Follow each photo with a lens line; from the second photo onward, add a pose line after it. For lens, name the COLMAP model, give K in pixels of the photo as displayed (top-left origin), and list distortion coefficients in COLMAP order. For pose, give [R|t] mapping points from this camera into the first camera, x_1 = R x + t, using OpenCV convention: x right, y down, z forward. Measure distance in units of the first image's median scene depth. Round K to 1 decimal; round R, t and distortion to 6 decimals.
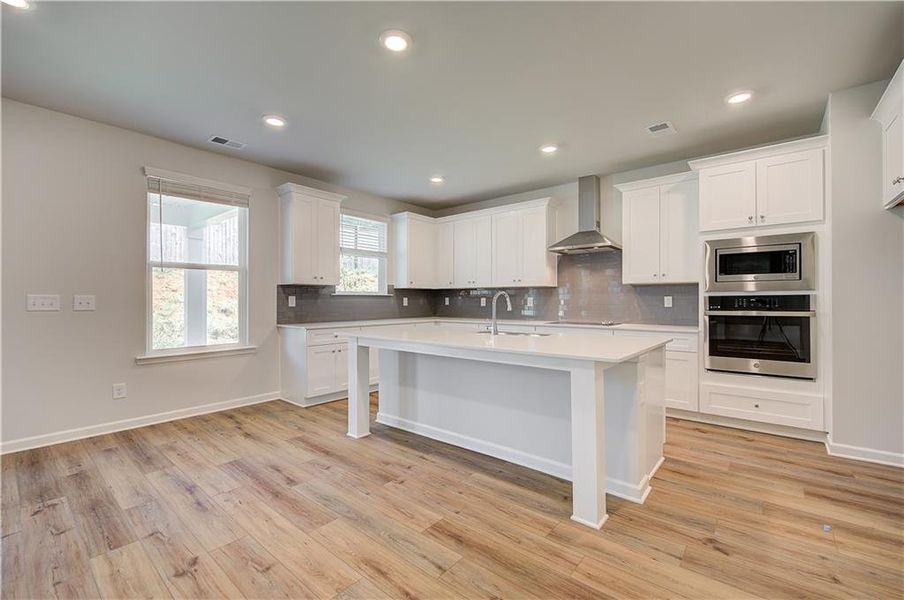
lens RADIAL K [[371.5, 0, 445.2], [0, 371.5, 299.6], [0, 0, 1]] dist [-0.002868, -0.000188]
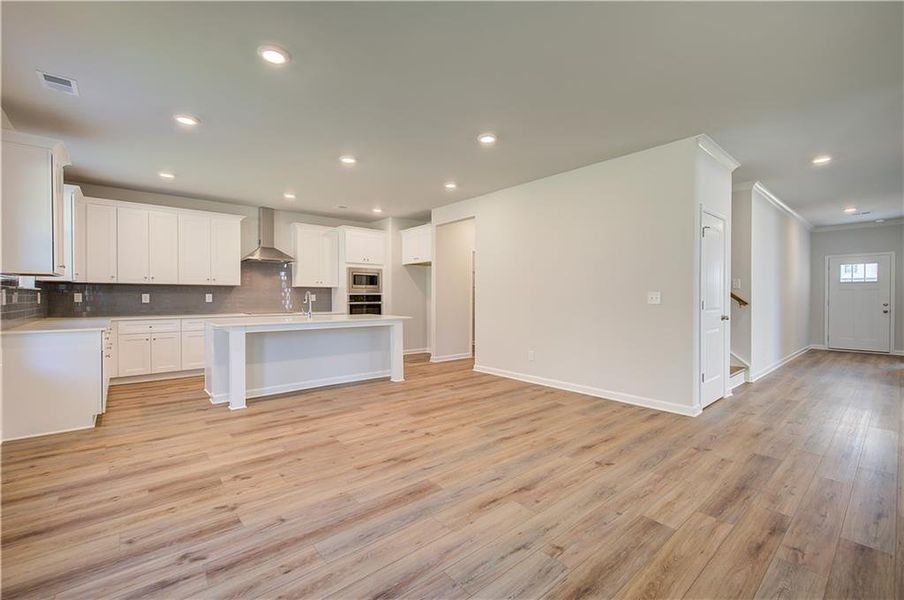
lens RADIAL K [[384.2, 0, 458.6], [0, 384.2, 299.4], [0, 0, 1]] dist [0.000863, 0.000132]
pose [[0.159162, -0.005065, 0.987239, -1.300904], [-0.003480, 0.999978, 0.005691, 0.001134], [-0.987246, -0.004341, 0.159141, 0.085467]]
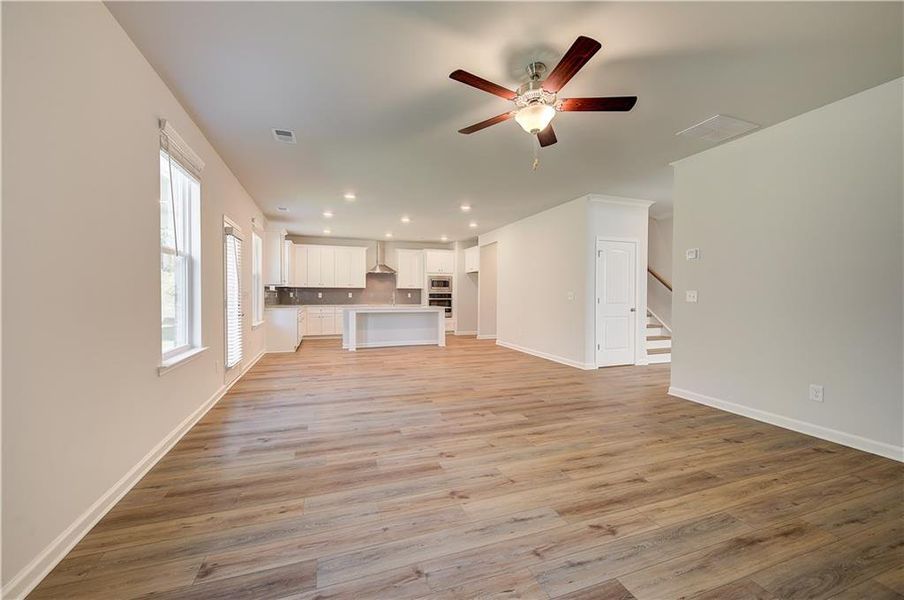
lens RADIAL K [[358.5, 0, 457.7], [0, 358.5, 296.0], [0, 0, 1]] dist [0.001415, -0.000043]
pose [[0.494612, -0.000393, 0.869114, -1.837256], [-0.006020, 0.999974, 0.003879, -0.001557], [-0.869093, -0.007151, 0.494597, -0.711348]]
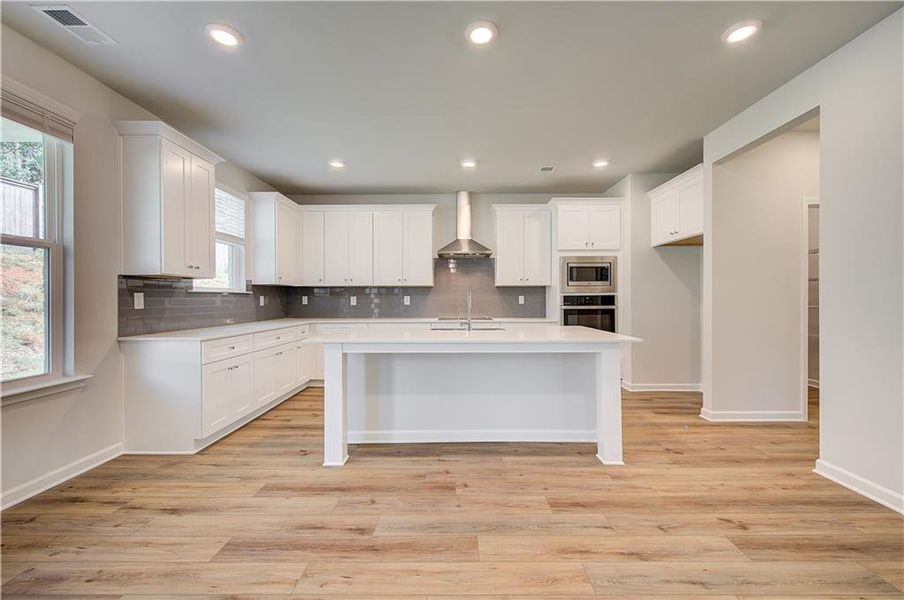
lens RADIAL K [[368.4, 0, 449.9], [0, 368.4, 299.8], [0, 0, 1]] dist [0.003247, 0.000080]
pose [[0.772486, -0.002657, 0.635026, -0.535713], [0.000385, 0.999993, 0.003717, 0.000762], [-0.635032, -0.002627, 0.772482, 0.197424]]
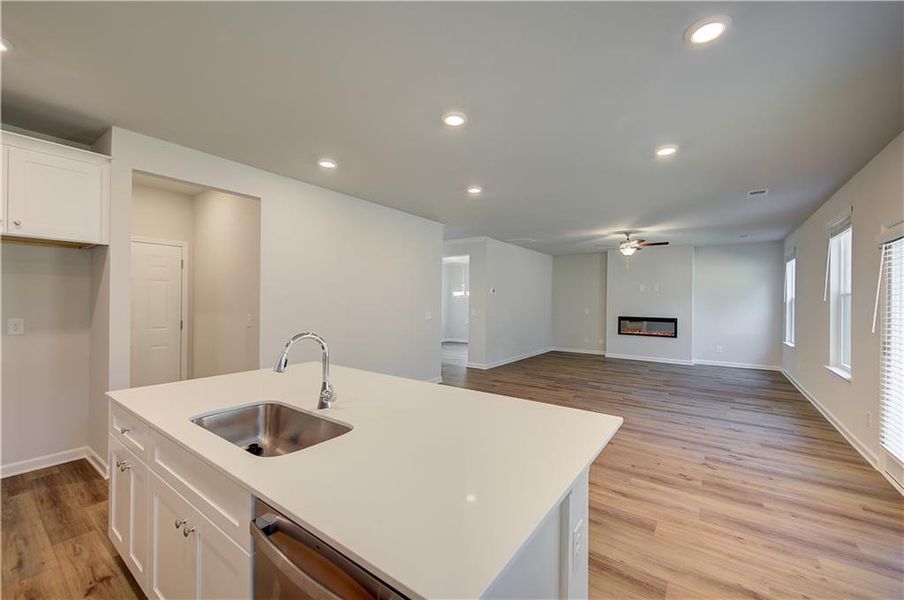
lens RADIAL K [[361.2, 0, 452.0], [0, 361.2, 300.0], [0, 0, 1]] dist [0.003080, 0.000056]
pose [[-0.997683, -0.009952, -0.067307, -0.042191], [-0.009563, 0.999936, -0.006095, -0.065484], [0.067363, -0.005437, -0.997714, 1.419082]]
